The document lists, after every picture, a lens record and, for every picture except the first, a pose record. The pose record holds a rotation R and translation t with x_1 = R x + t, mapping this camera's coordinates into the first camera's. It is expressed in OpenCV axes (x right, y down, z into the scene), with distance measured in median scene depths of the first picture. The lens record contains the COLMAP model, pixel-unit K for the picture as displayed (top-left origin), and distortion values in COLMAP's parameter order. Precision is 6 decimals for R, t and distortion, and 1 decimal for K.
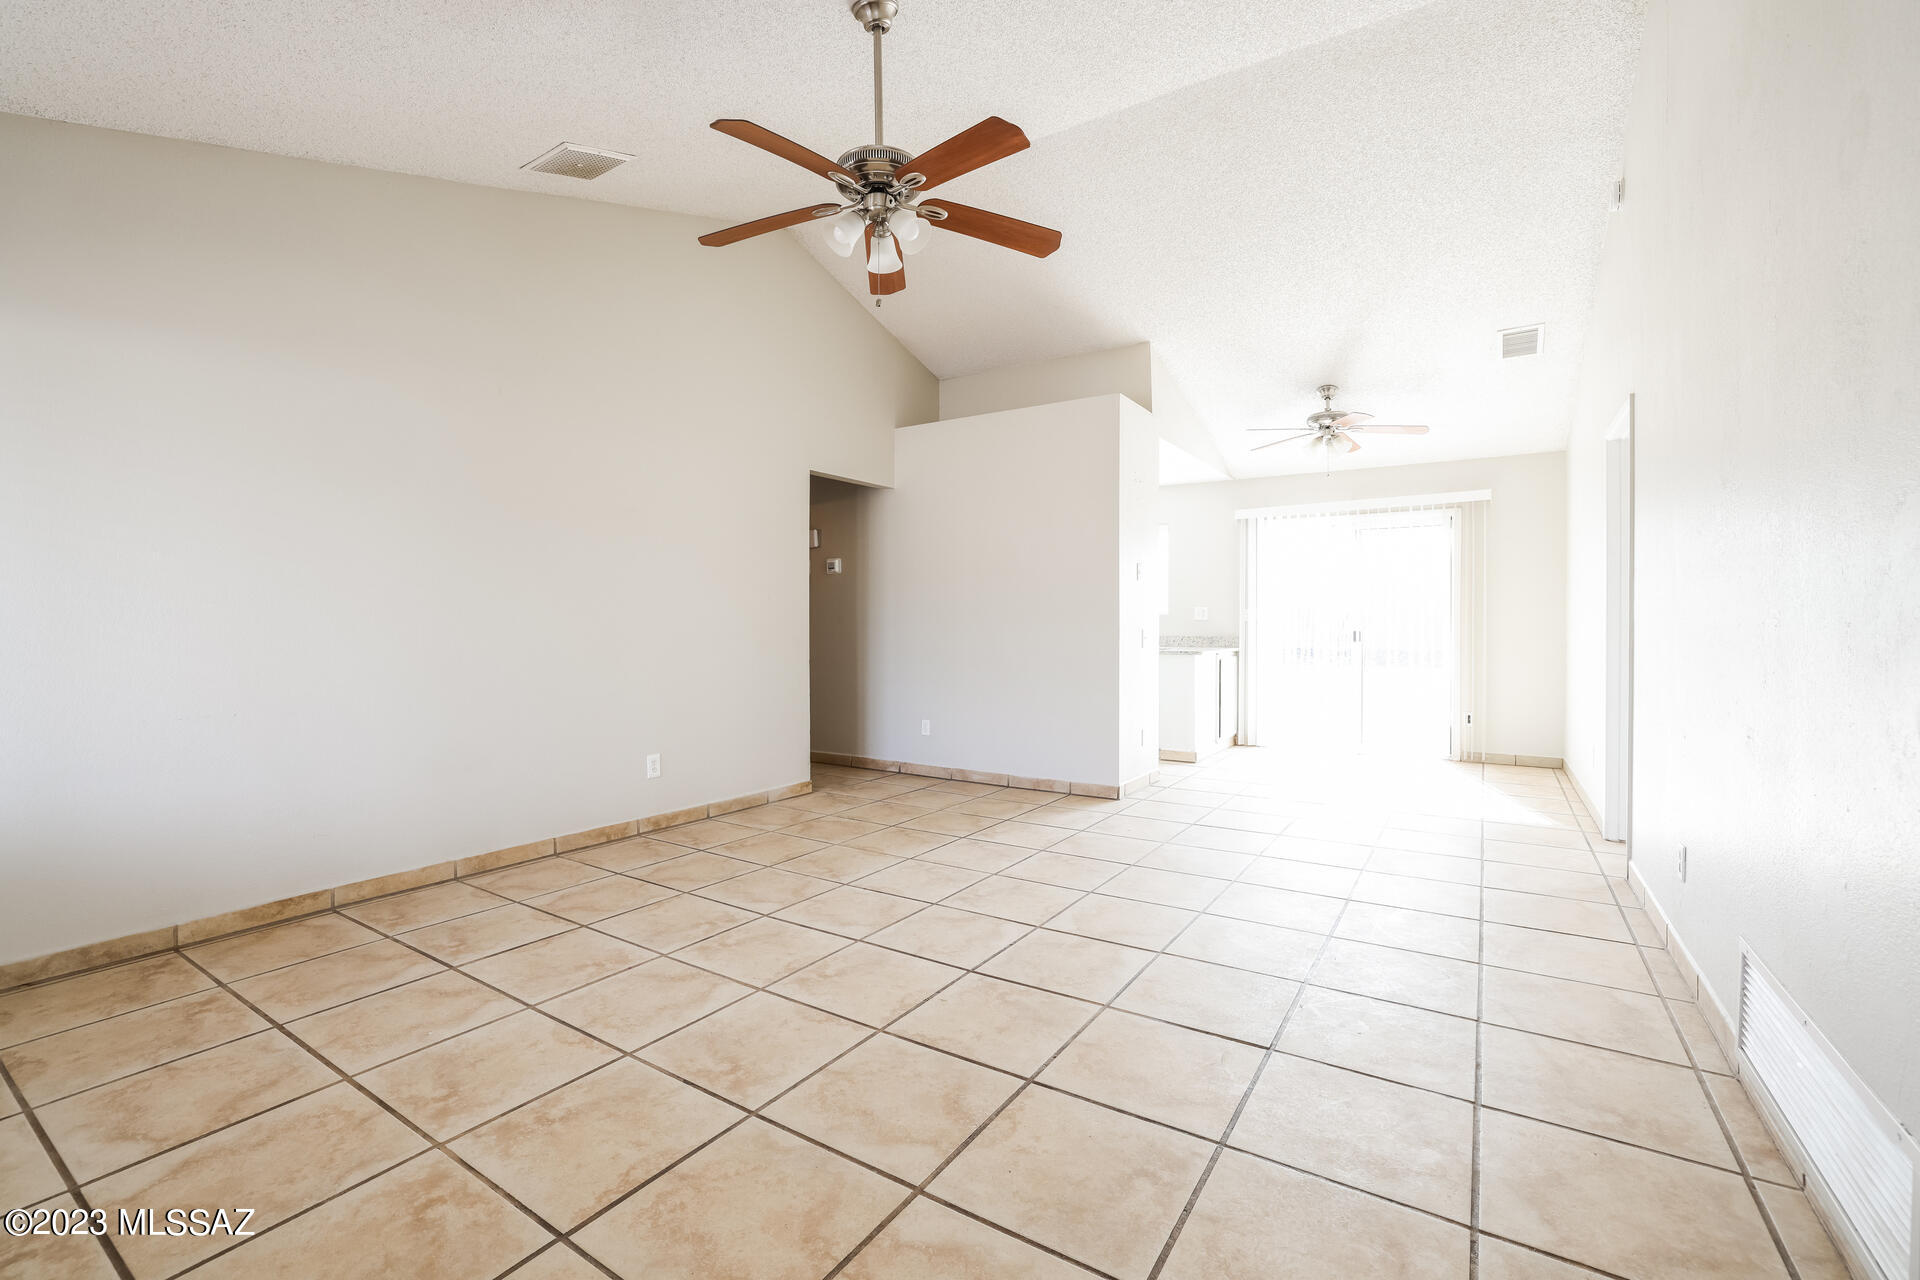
lens RADIAL K [[812.5, 0, 955.7], [0, 812.5, 632.3], [0, 0, 1]] dist [0.000244, 0.000077]
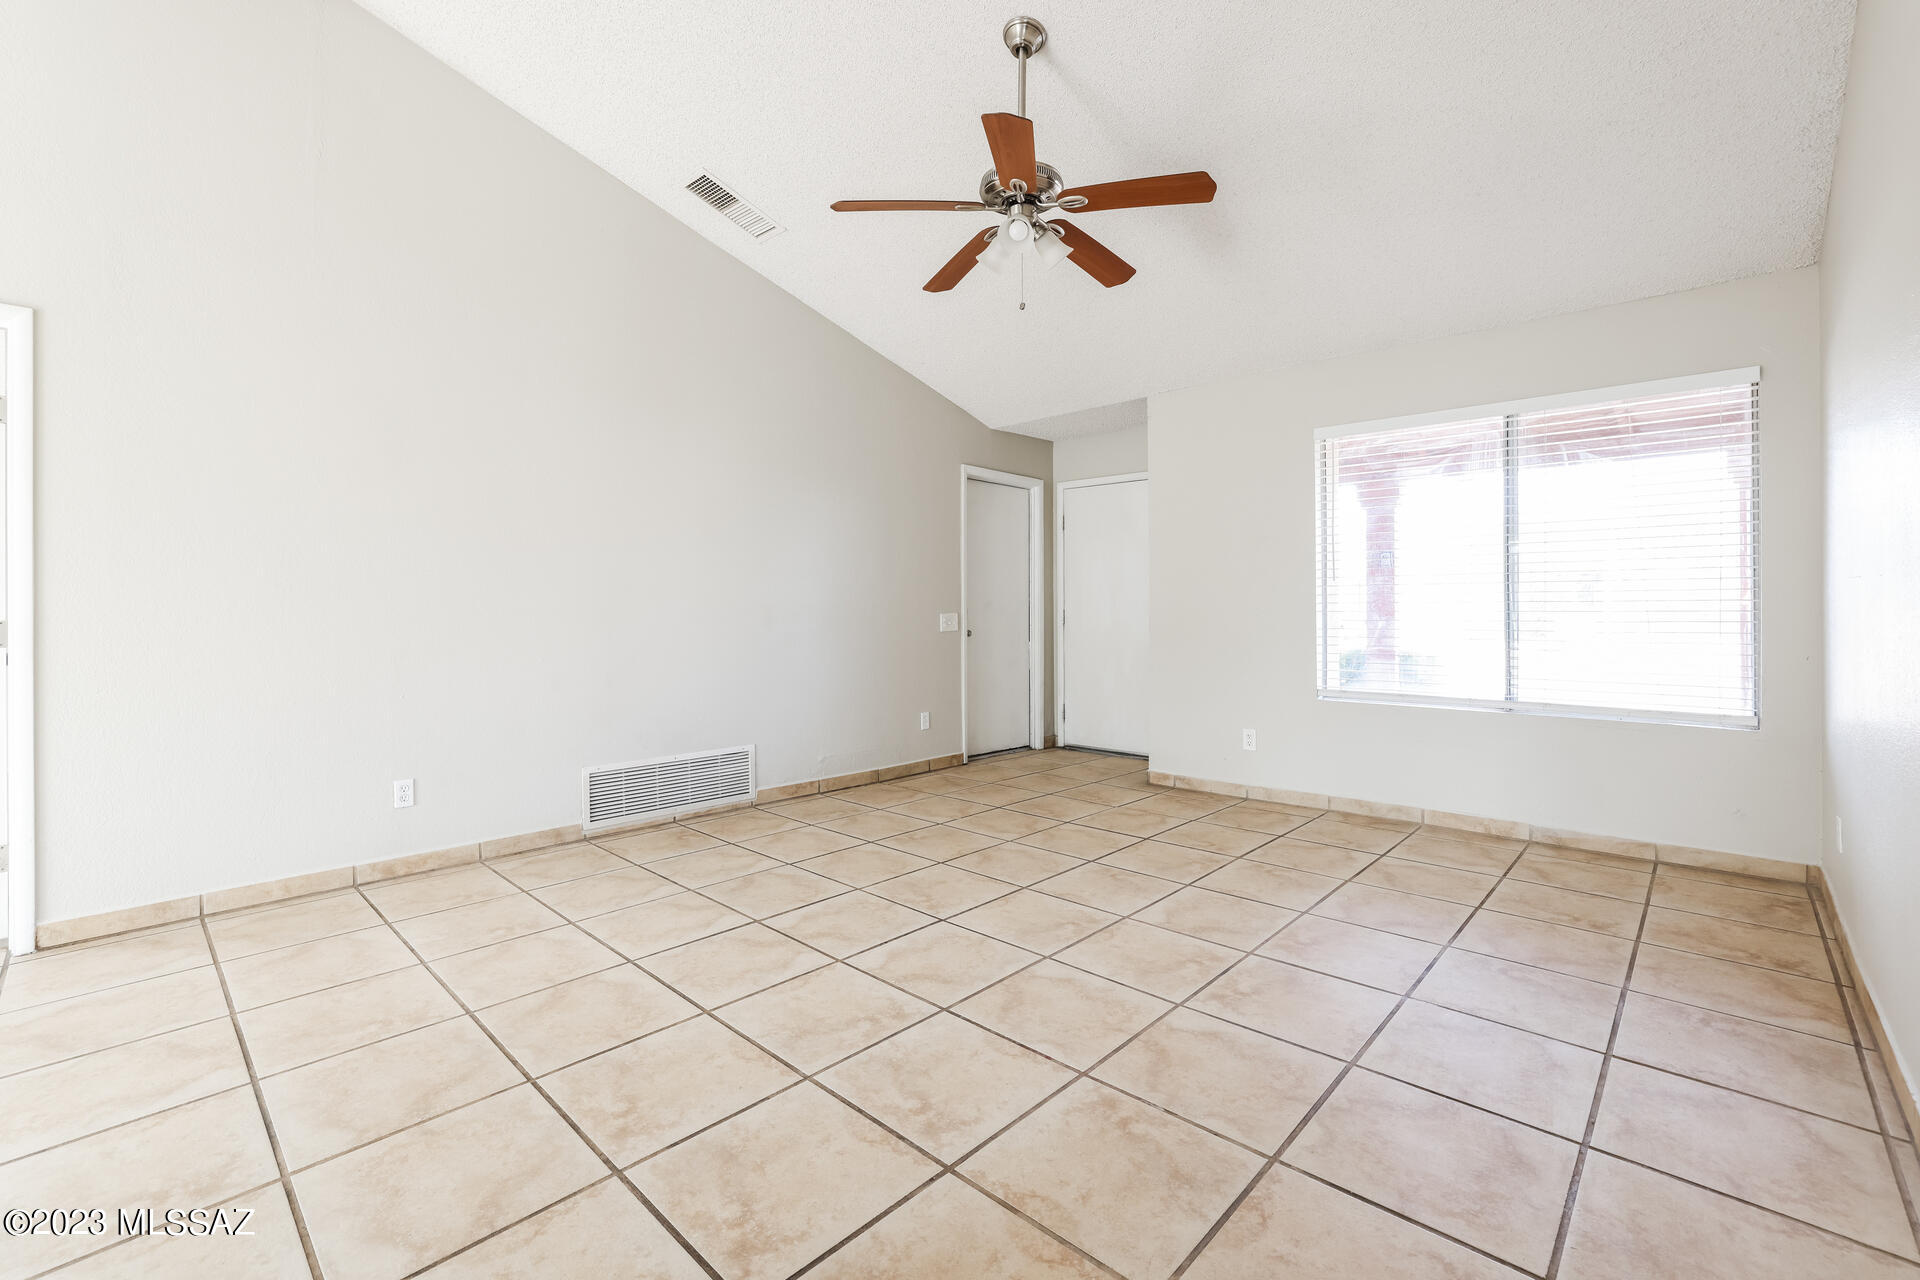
lens RADIAL K [[812.5, 0, 962.6], [0, 812.5, 623.2], [0, 0, 1]] dist [0.000244, 0.000077]
pose [[-0.984621, -0.000644, 0.174704, -0.197008], [0.005144, 0.999453, 0.032676, -0.022748], [-0.174629, 0.033072, -0.984079, 2.021496]]
